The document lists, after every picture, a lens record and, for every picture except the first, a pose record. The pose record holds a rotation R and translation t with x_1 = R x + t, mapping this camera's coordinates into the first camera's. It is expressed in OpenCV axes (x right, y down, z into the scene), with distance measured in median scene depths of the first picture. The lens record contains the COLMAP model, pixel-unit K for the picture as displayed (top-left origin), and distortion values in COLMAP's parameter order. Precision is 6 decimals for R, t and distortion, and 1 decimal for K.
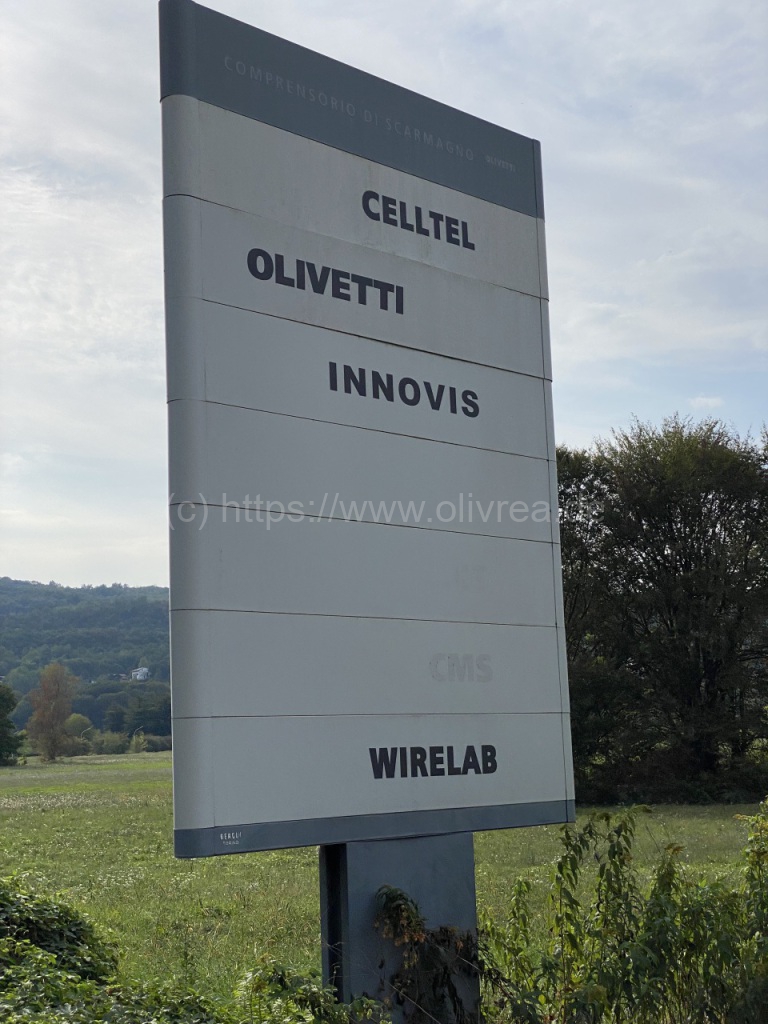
lens RADIAL K [[1553.2, 0, 389.2], [0, 1553.2, 515.3], [0, 0, 1]] dist [0.162160, 0.000000]
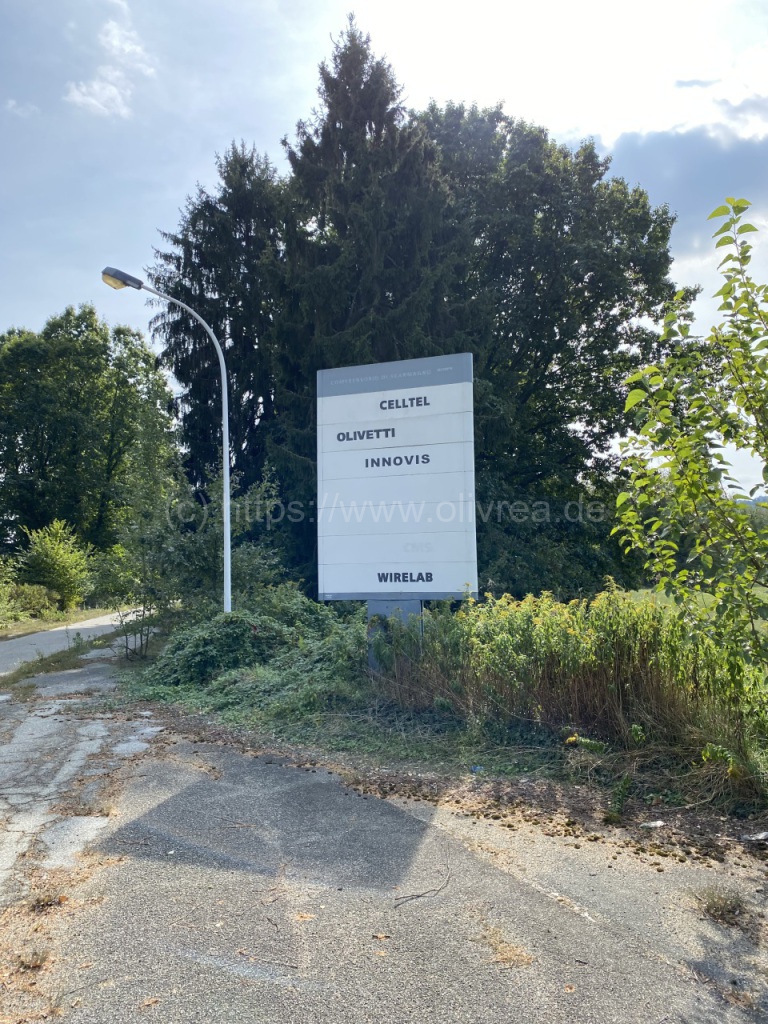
lens RADIAL K [[784.9, 0, 375.8], [0, 784.9, 486.7], [0, 0, 1]] dist [0.061251, -0.062494]
pose [[0.410457, -0.066522, -0.909450, 1.450325], [0.146976, 0.989122, -0.006016, -0.025176], [0.899957, -0.131198, 0.415769, 0.292995]]
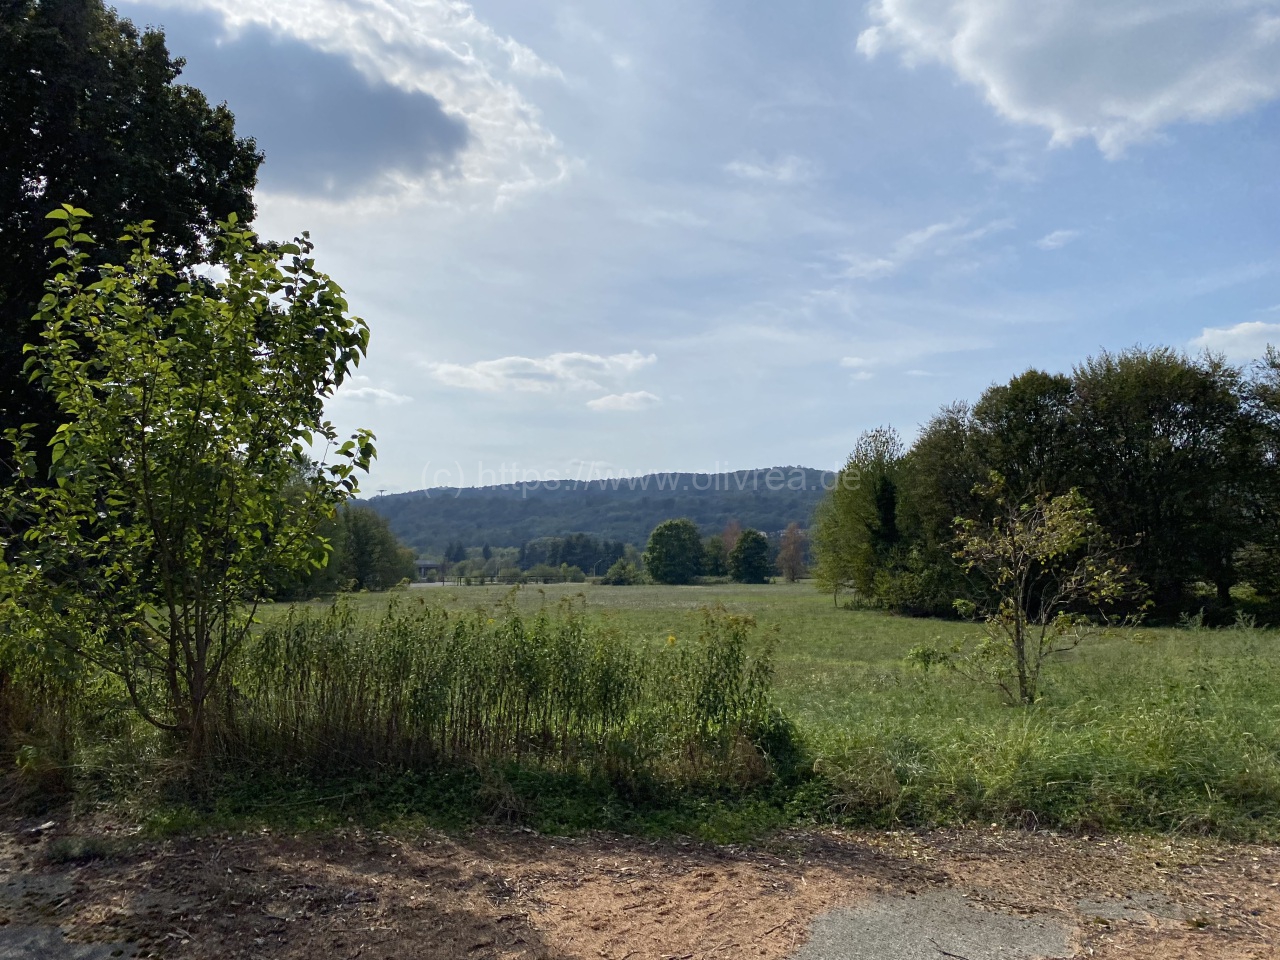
lens RADIAL K [[981.1, 0, 648.7], [0, 981.1, 461.0], [0, 0, 1]] dist [0.061251, -0.062494]
pose [[0.910147, -0.012550, -0.414094, 1.857906], [0.034647, 0.998345, 0.045895, -0.024817], [0.412833, -0.056119, 0.909076, 0.277702]]
